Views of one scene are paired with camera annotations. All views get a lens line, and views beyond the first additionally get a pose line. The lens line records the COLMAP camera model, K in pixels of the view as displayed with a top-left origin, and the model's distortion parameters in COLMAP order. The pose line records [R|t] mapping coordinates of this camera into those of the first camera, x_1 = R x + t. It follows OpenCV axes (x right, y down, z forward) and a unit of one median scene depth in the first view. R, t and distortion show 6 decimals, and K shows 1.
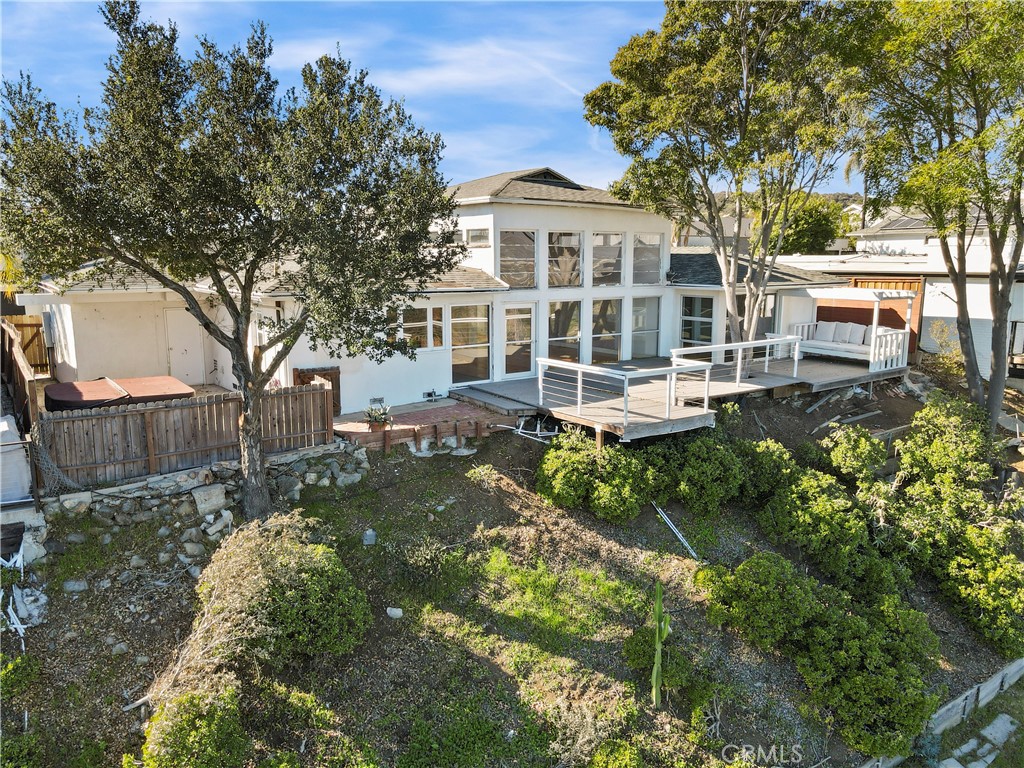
lens RADIAL K [[749.5, 0, 518.0], [0, 749.5, 384.0], [0, 0, 1]] dist [0.001632, 0.022376]
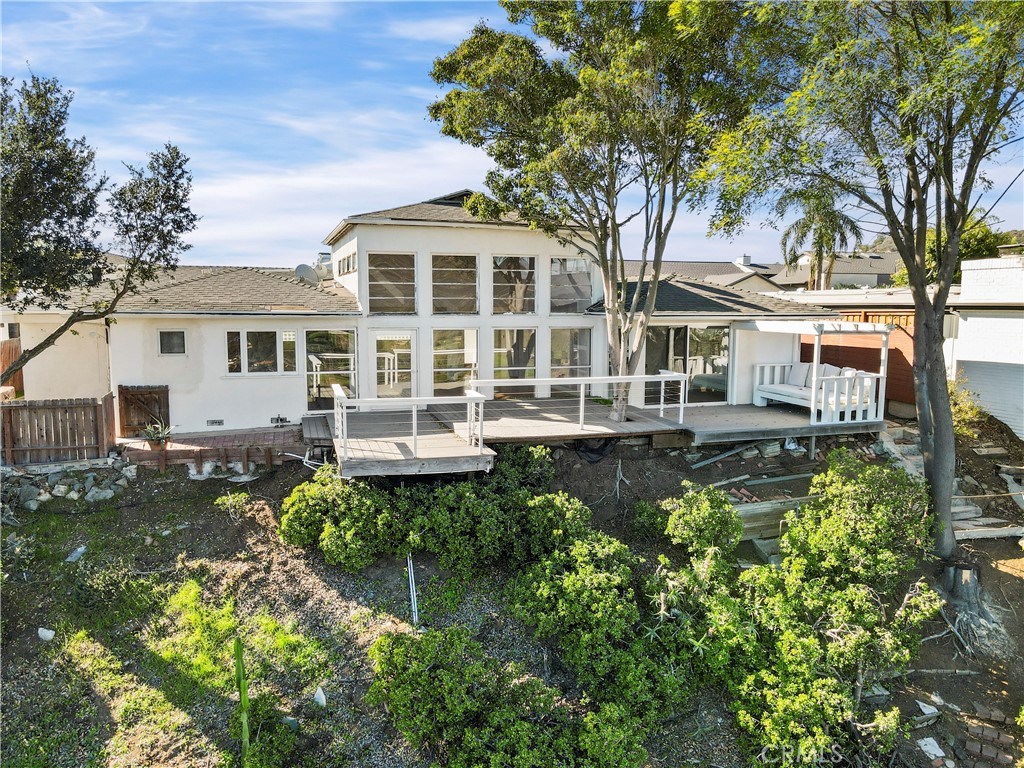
lens RADIAL K [[747.5, 0, 517.0], [0, 747.5, 383.5], [0, 0, 1]] dist [0.012674, 0.010558]
pose [[0.948220, 0.037155, -0.315434, 0.589895], [-0.057026, 0.996911, -0.054000, 0.002120], [0.312453, 0.069192, 0.947410, 0.212658]]
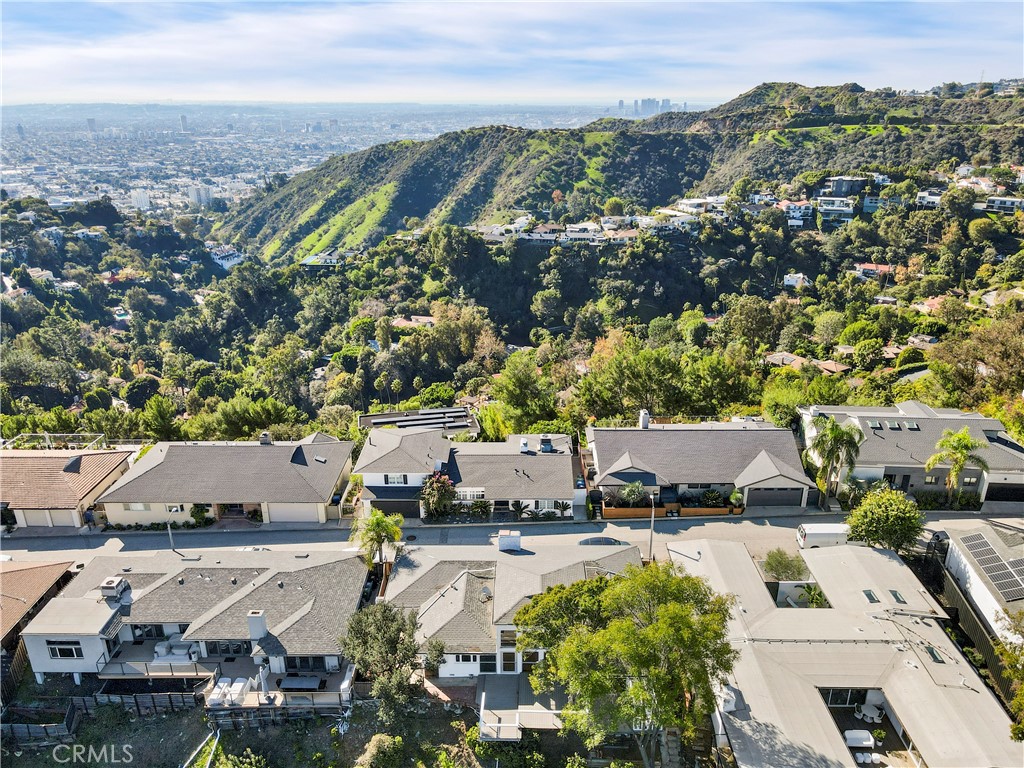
lens RADIAL K [[749.5, 0, 518.0], [0, 749.5, 384.0], [0, 0, 1]] dist [0.001632, 0.022376]
pose [[0.797716, 0.214451, -0.563613, 1.798088], [-0.098022, 0.968313, 0.229700, -2.224217], [0.595013, -0.127989, 0.793460, -1.358939]]
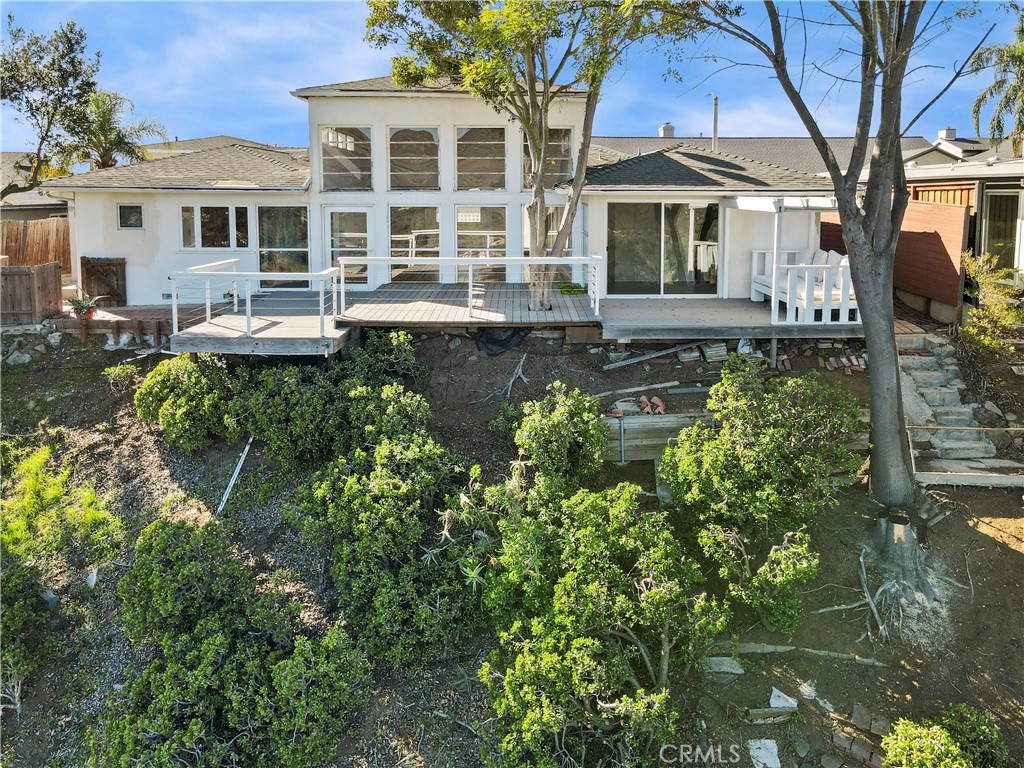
lens RADIAL K [[766.4, 0, 531.2], [0, 766.4, 281.0], [0, 0, 1]] dist [0.006152, 0.009529]
pose [[0.825503, 0.064756, -0.560670, 0.923968], [-0.098106, 0.994737, -0.029557, -0.017593], [0.555805, 0.079405, 0.827512, 0.487448]]
